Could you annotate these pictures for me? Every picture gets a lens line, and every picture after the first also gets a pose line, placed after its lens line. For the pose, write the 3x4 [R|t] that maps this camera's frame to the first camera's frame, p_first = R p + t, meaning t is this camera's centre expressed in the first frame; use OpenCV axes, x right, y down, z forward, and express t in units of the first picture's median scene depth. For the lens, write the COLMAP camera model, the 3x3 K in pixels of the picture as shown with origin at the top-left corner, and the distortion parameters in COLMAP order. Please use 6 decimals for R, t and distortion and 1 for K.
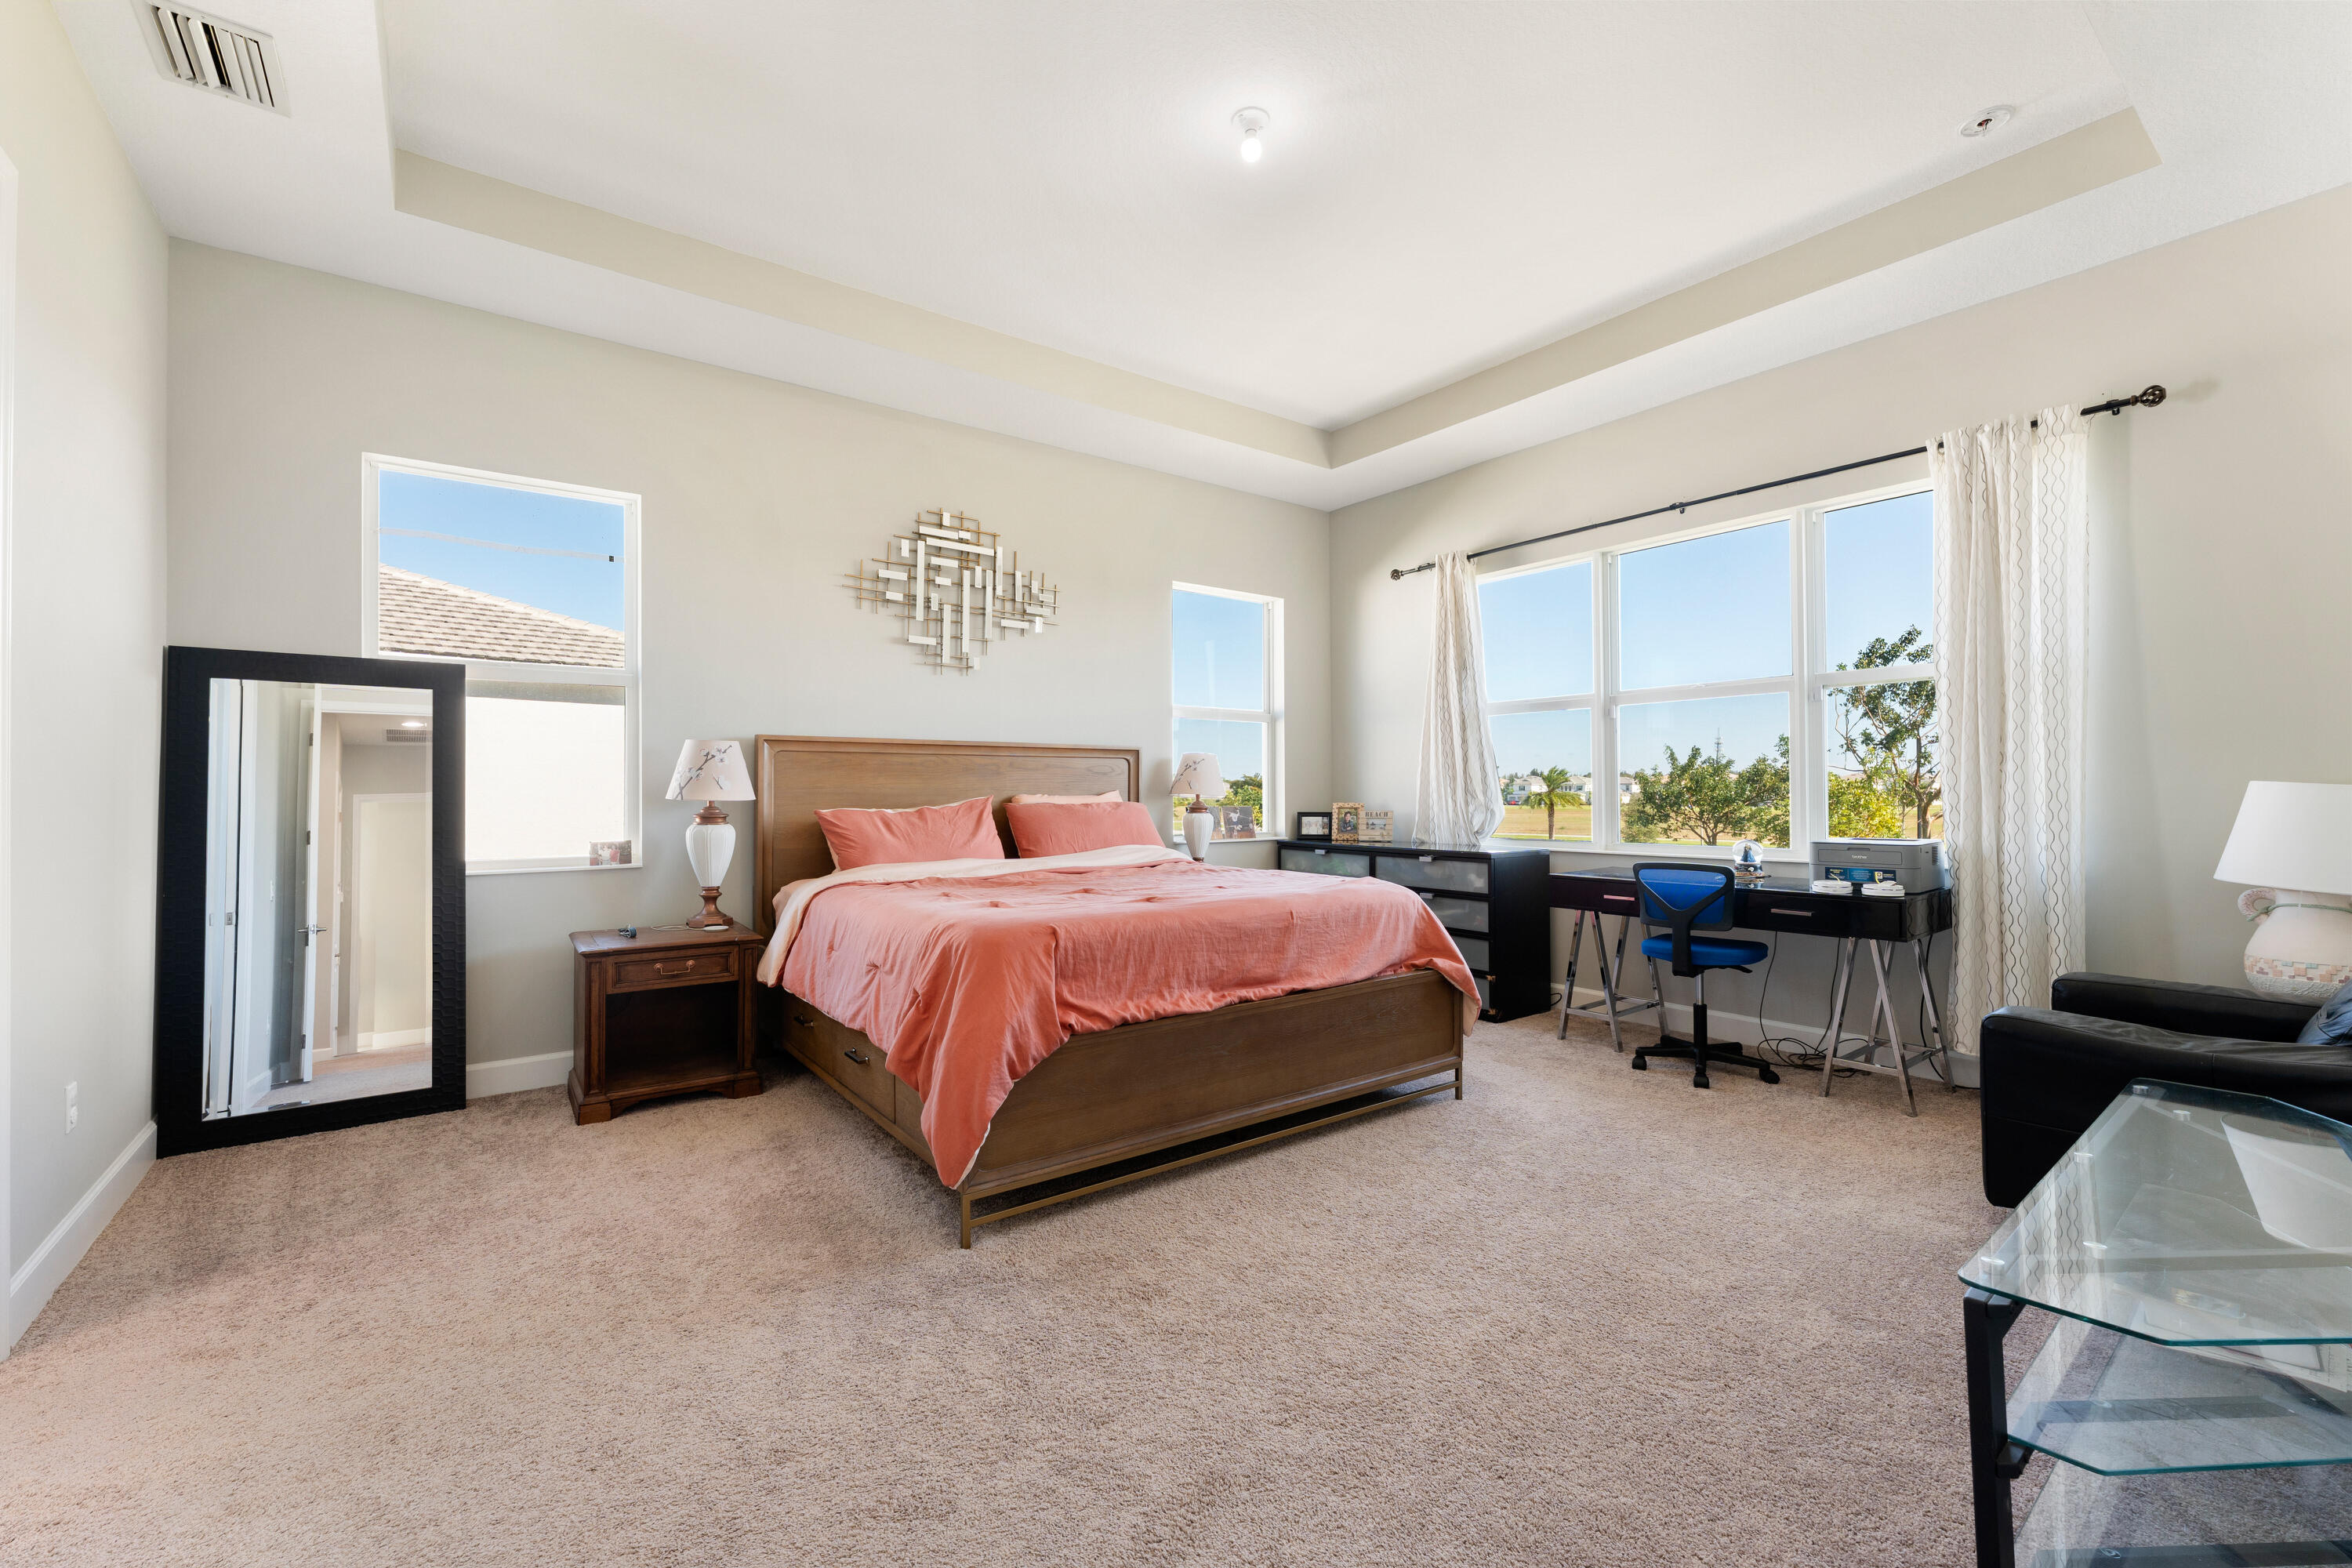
lens RADIAL K [[976.7, 0, 1172.4], [0, 976.7, 781.4], [0, 0, 1]] dist [0.007342, -0.000306]
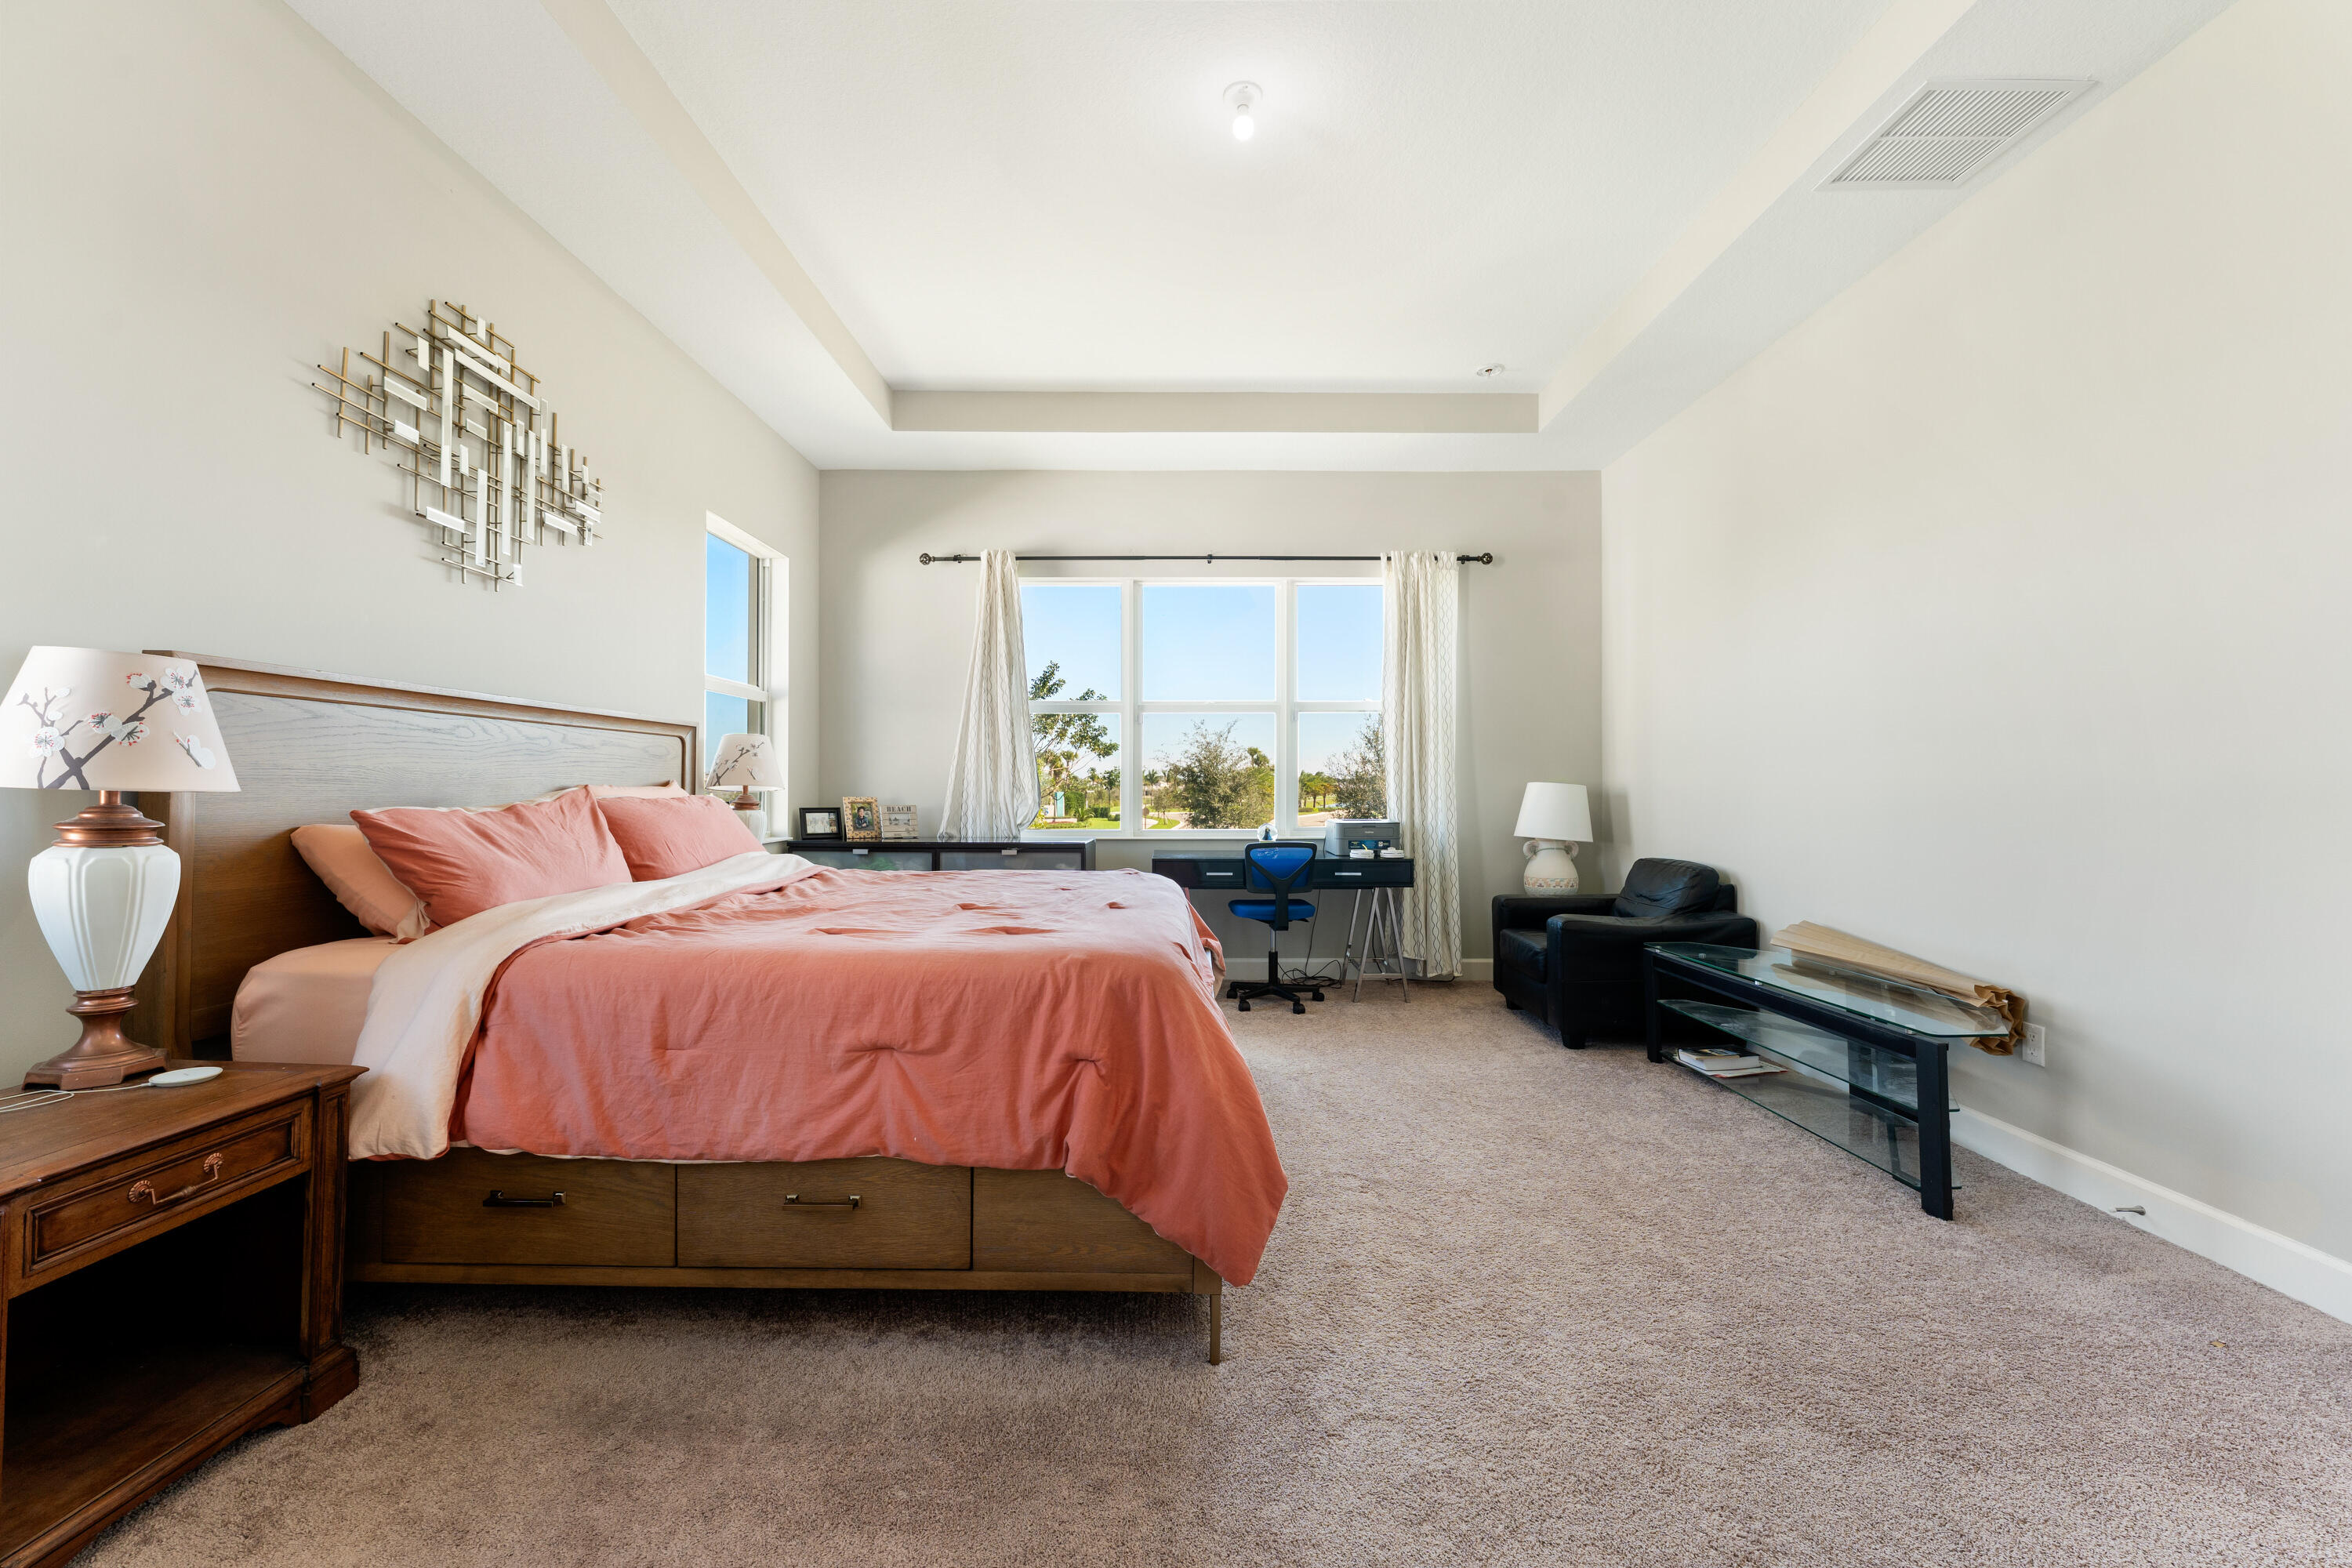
lens RADIAL K [[931.6, 0, 1181.5], [0, 931.6, 784.3], [0, 0, 1]] dist [0.002703, -0.000734]
pose [[0.599934, 0.008229, 0.800008, -0.519448], [-0.013262, 0.999912, -0.000341, 0.009854], [-0.799940, -0.010405, 0.599990, 0.366179]]
